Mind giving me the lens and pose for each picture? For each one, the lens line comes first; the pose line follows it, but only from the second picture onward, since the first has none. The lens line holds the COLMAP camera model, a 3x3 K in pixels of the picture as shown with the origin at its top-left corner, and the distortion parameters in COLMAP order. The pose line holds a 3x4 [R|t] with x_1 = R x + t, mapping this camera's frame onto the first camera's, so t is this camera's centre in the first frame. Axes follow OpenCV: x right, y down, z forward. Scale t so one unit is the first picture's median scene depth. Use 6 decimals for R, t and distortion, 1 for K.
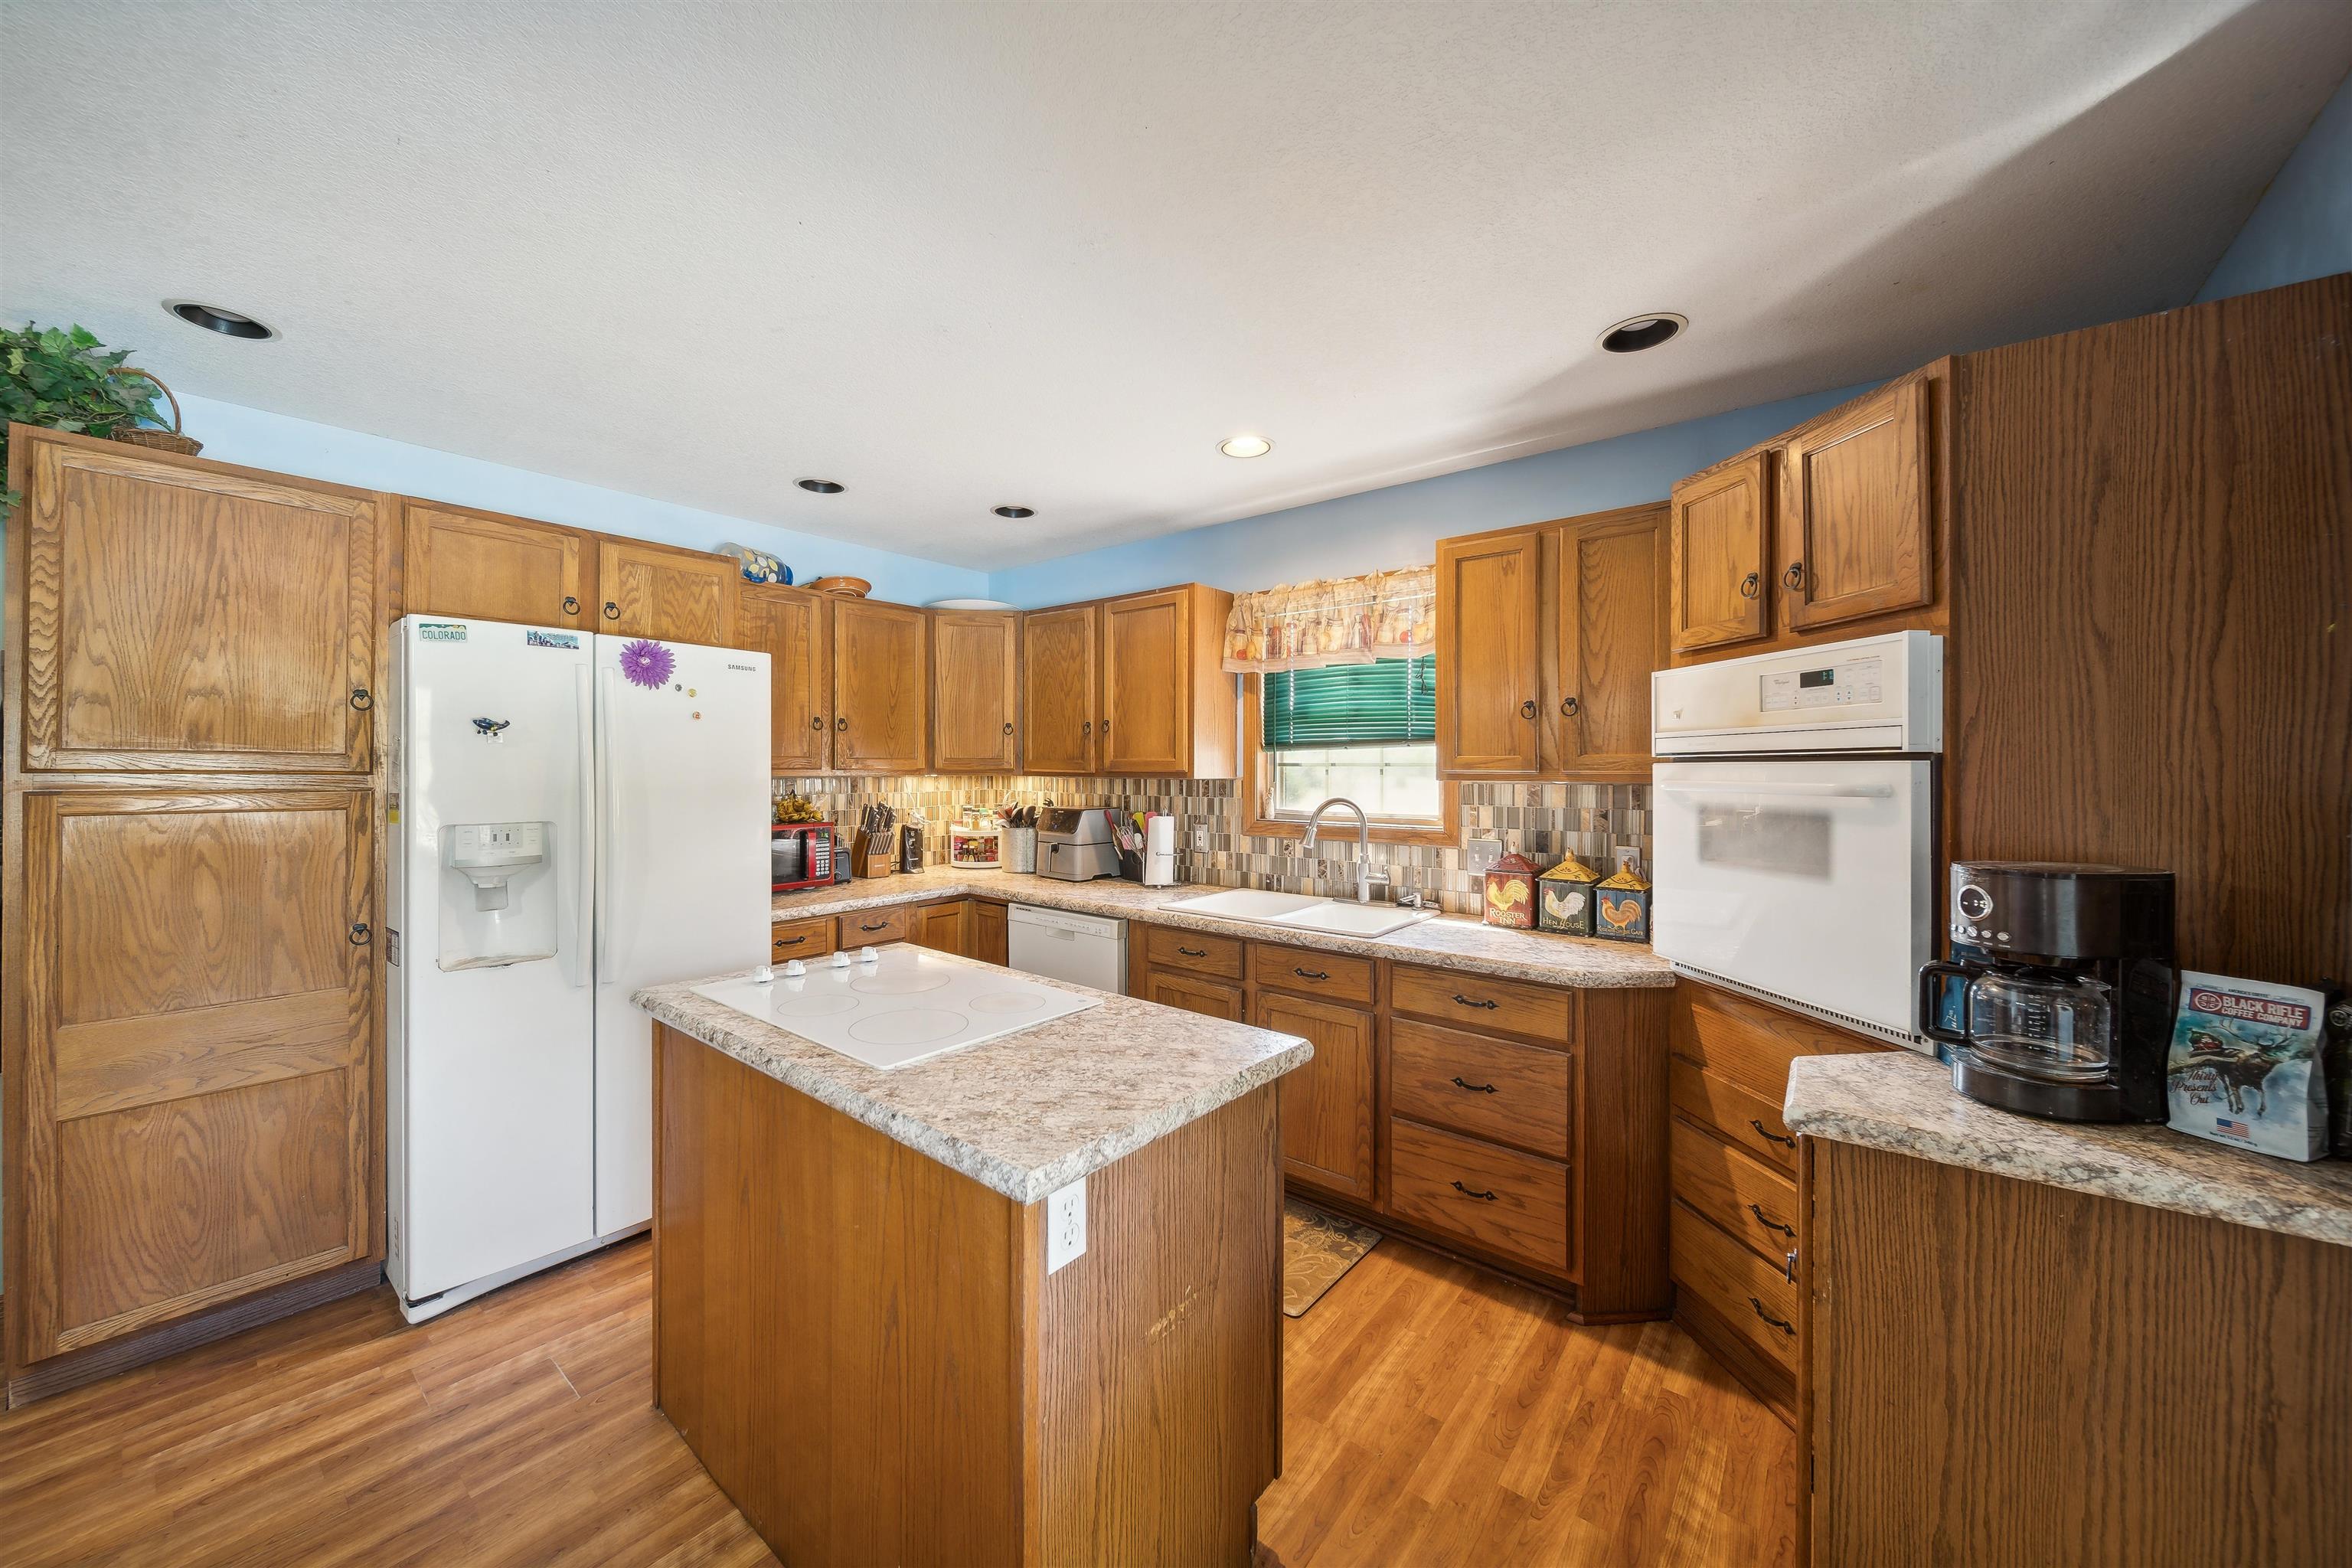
lens RADIAL K [[824.2, 0, 1170.2], [0, 824.2, 769.9], [0, 0, 1]] dist [-0.000051, 0.000040]
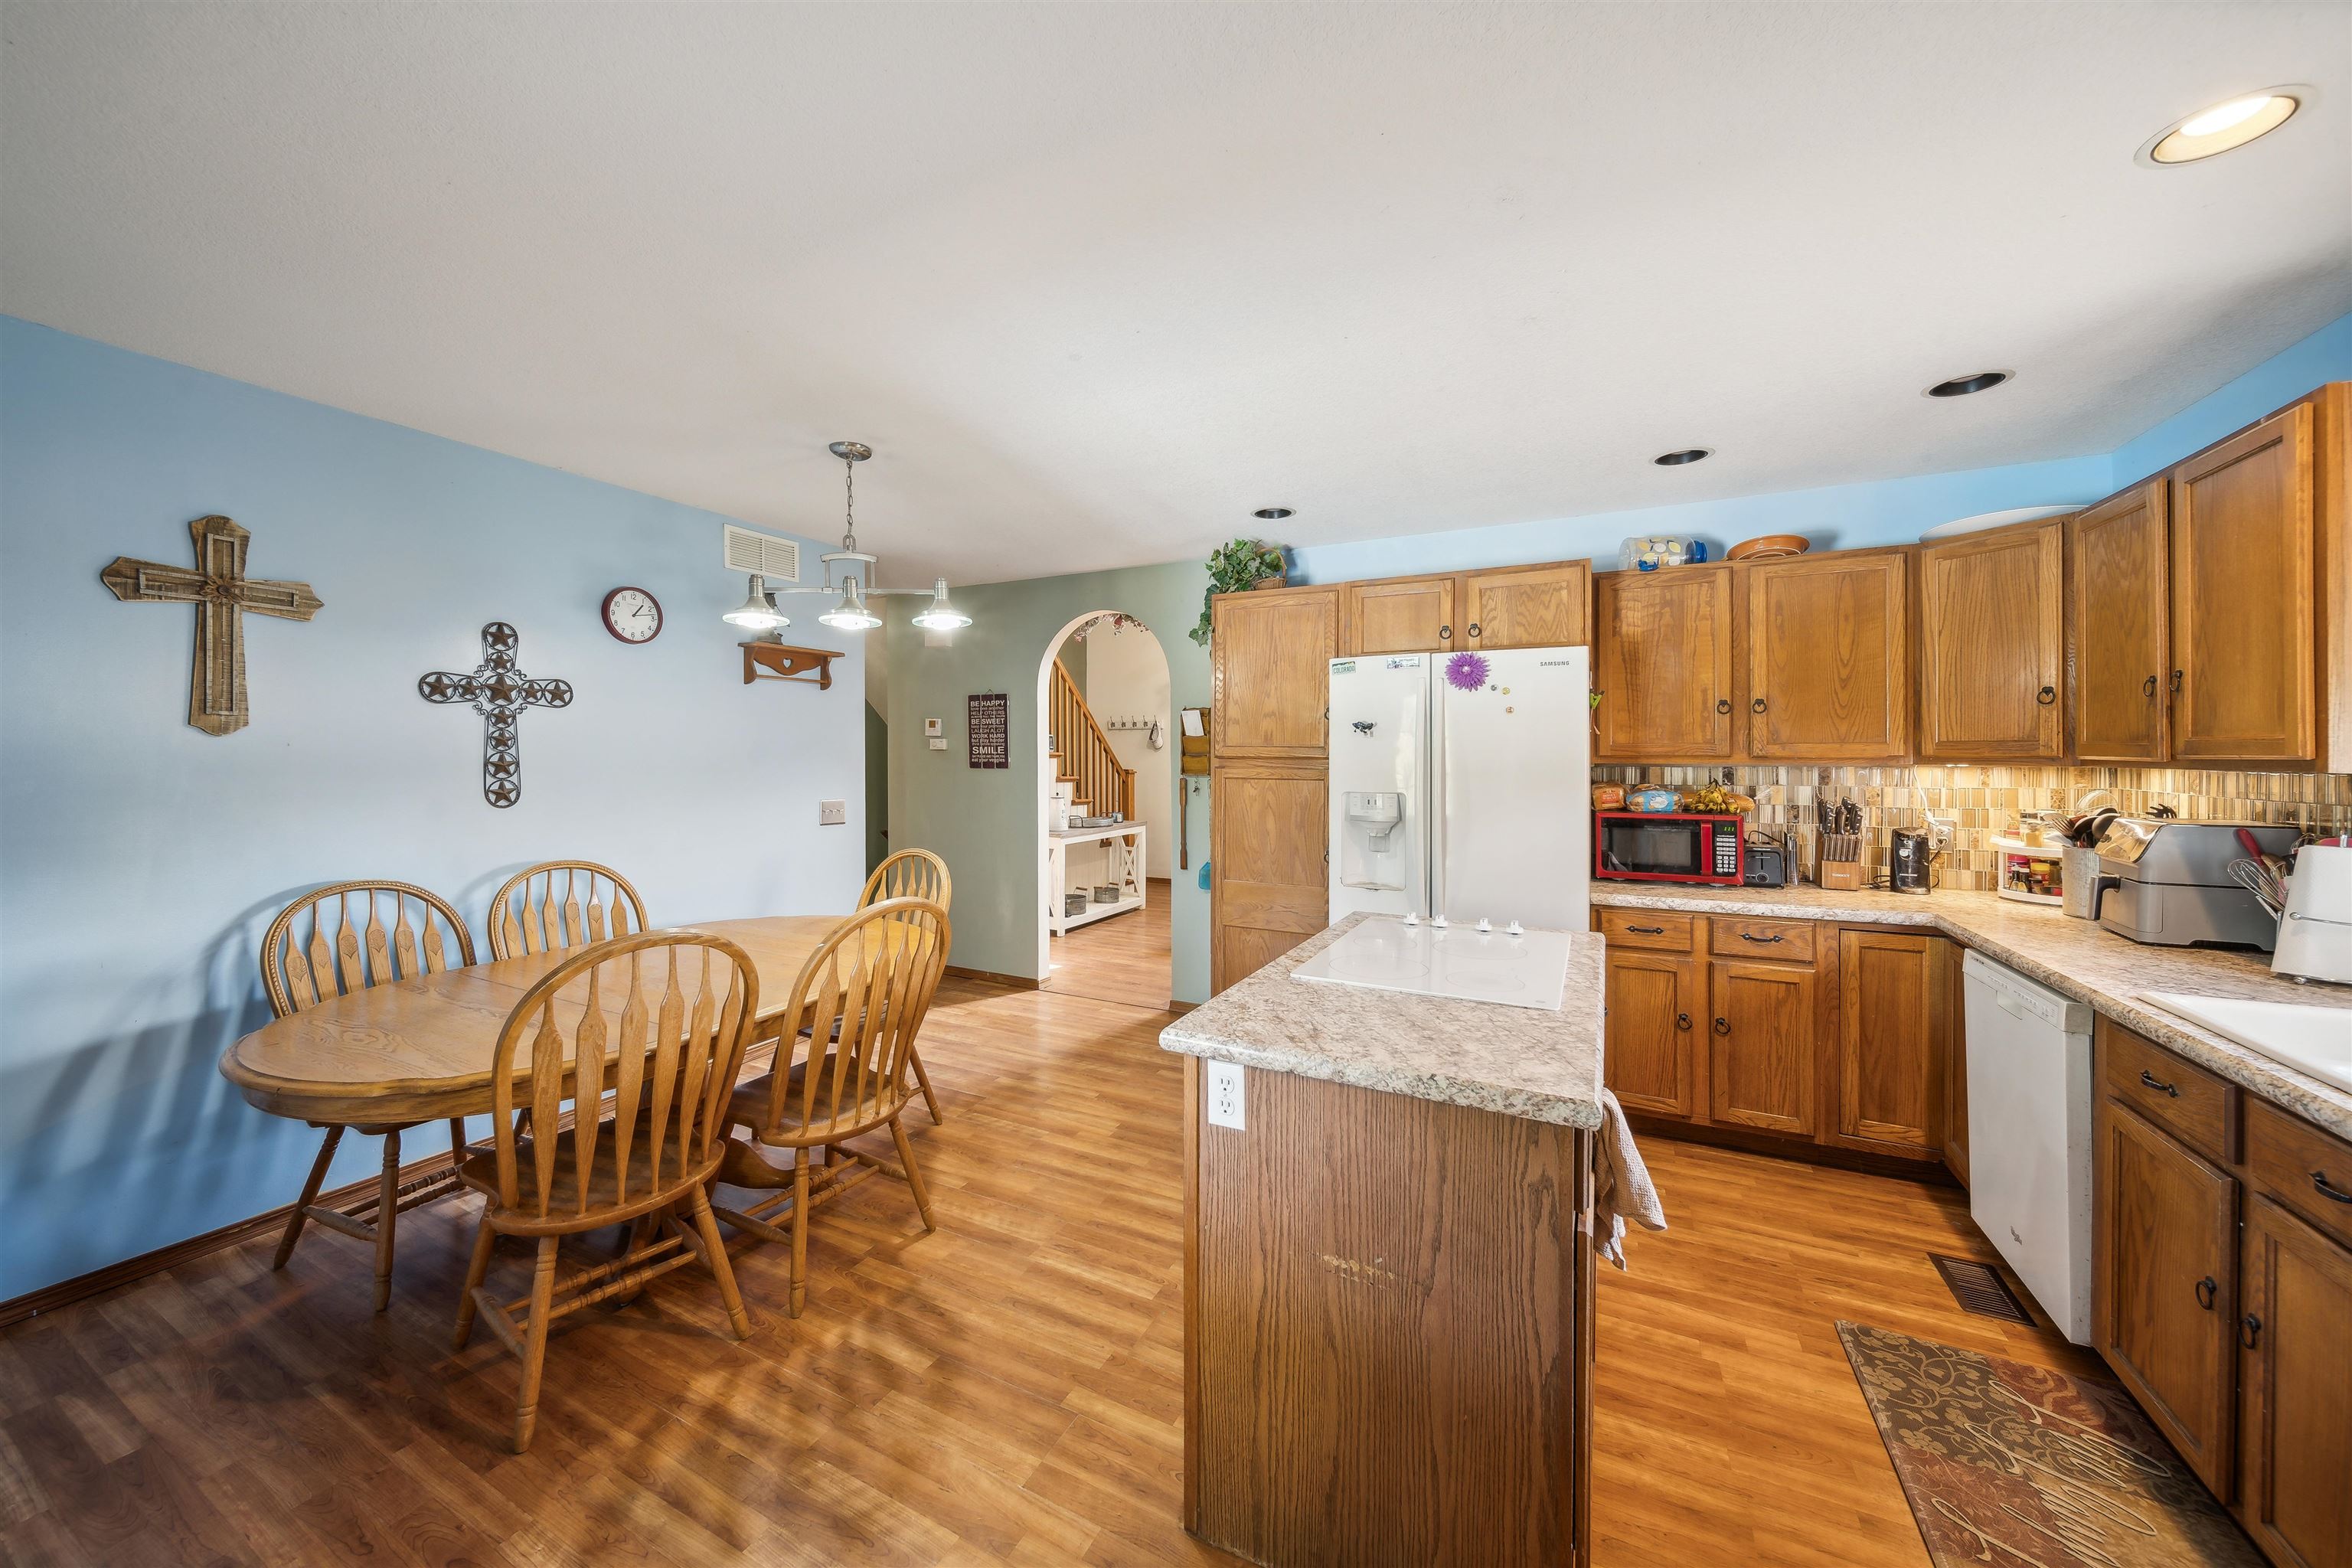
lens RADIAL K [[855.2, 0, 1168.8], [0, 855.2, 757.7], [0, 0, 1]] dist [-0.000526, -0.000041]
pose [[0.222709, -0.001286, -0.974884, 0.454915], [-0.002899, 0.999994, -0.001981, 0.005167], [0.974881, 0.003267, 0.222704, 0.232223]]
